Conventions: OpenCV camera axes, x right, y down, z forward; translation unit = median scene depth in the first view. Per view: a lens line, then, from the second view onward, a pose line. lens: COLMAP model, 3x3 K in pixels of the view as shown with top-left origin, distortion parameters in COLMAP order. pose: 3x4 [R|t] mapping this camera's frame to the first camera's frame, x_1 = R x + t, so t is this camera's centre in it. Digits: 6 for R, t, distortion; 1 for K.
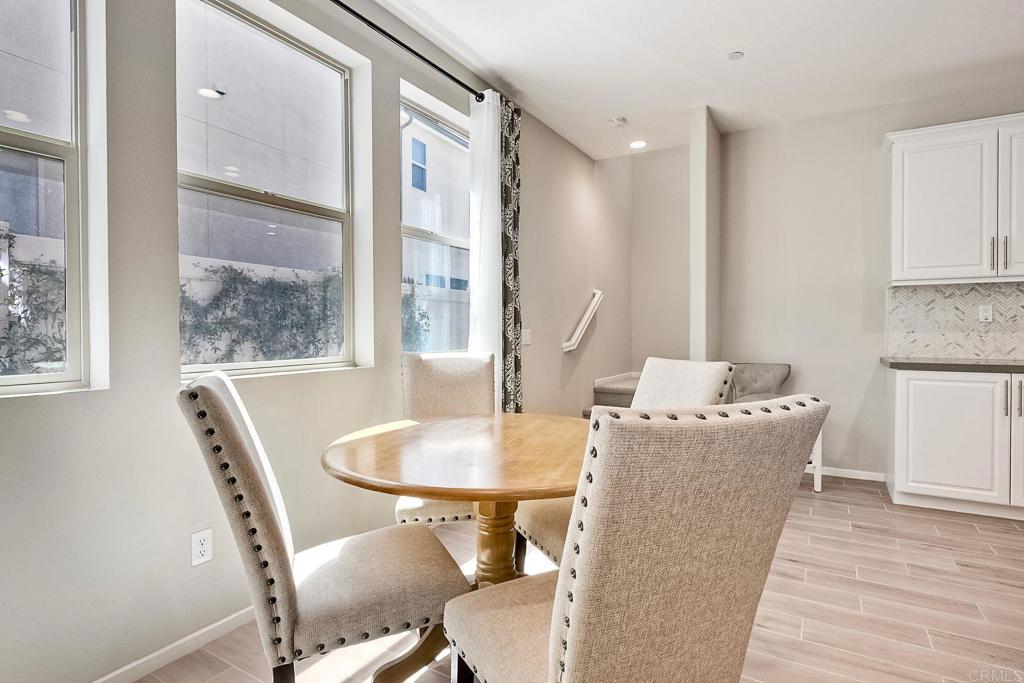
lens RADIAL K [[515.5, 0, 522.1], [0, 515.5, 335.7], [0, 0, 1]] dist [0.000795, -0.001767]
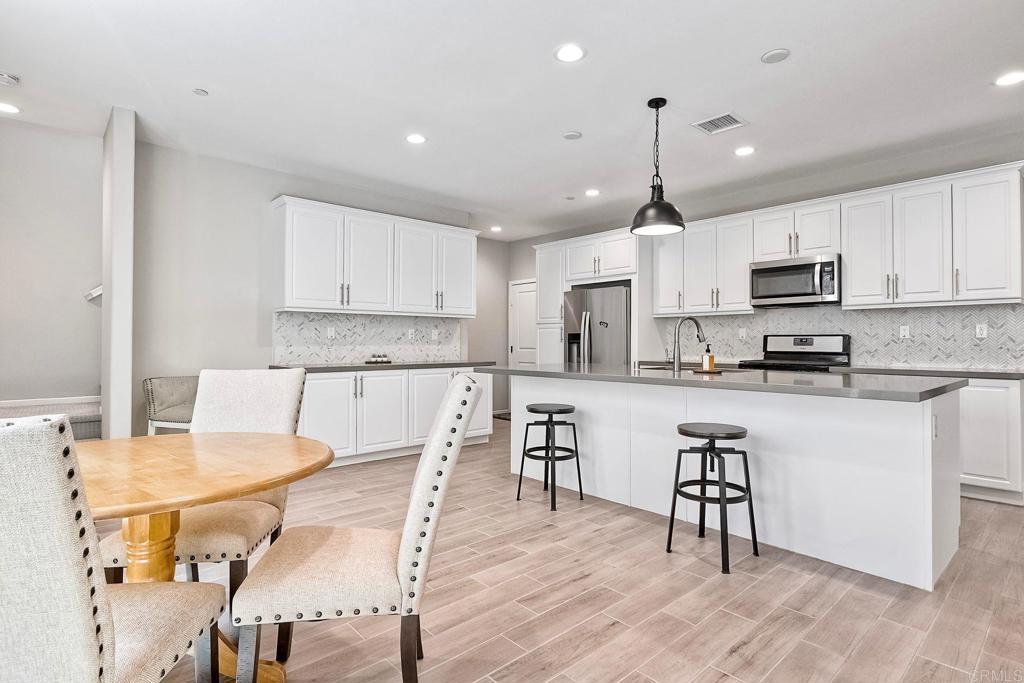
lens RADIAL K [[515.5, 0, 520.7], [0, 515.5, 341.2], [0, 0, 1]] dist [0.000795, -0.001767]
pose [[0.299385, 0.004983, 0.954119, -0.364323], [0.010739, 0.999905, -0.008592, -0.000983], [-0.954072, 0.012819, 0.299303, 0.029985]]
